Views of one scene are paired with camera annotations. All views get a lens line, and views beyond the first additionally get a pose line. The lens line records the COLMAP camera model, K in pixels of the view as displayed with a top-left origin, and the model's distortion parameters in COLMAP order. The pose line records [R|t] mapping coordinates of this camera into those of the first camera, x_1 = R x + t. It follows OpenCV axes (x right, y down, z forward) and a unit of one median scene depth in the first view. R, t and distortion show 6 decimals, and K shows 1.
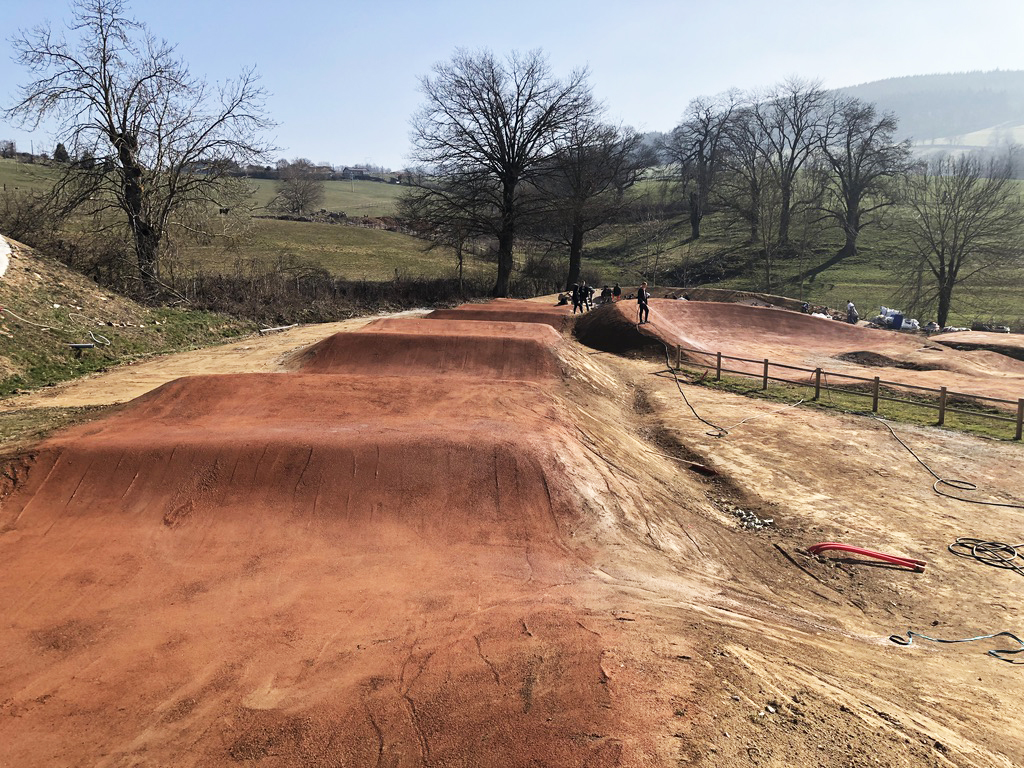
lens RADIAL K [[816.5, 0, 504.2], [0, 816.5, 382.6], [0, 0, 1]] dist [0.031083, -0.050047]
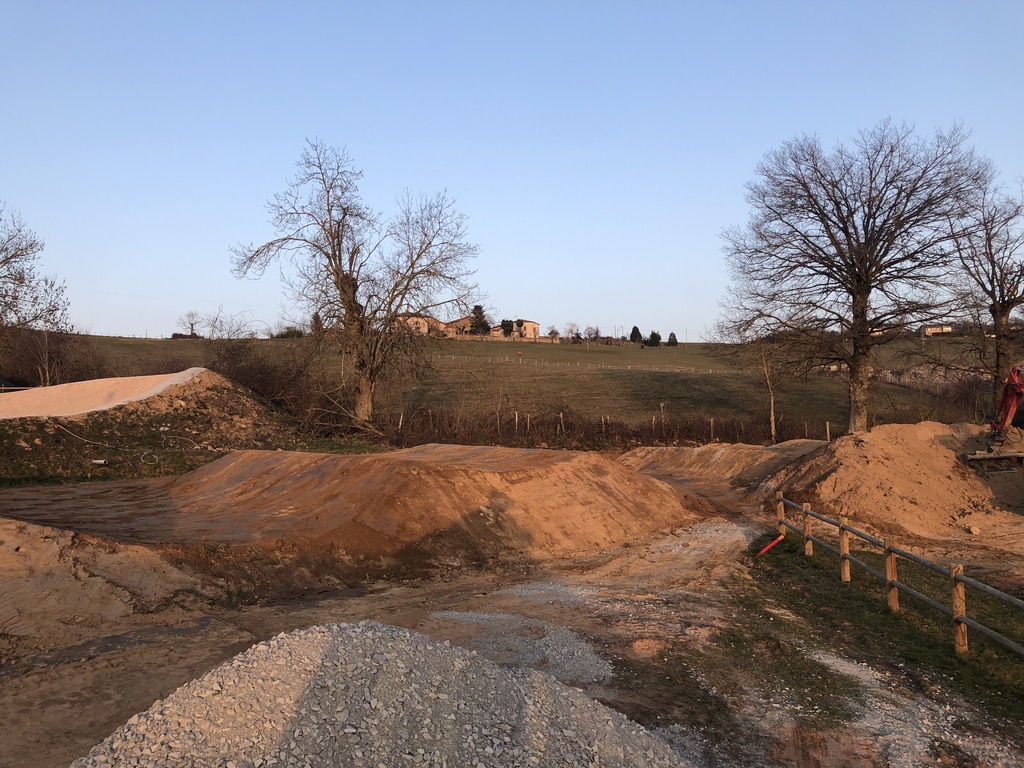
lens RADIAL K [[816.5, 0, 504.2], [0, 816.5, 382.6], [0, 0, 1]] dist [0.031083, -0.050047]
pose [[0.771340, -0.041734, -0.635054, 0.238524], [-0.089272, 0.980887, -0.172891, -0.002079], [0.630132, 0.190050, 0.752871, 0.241694]]
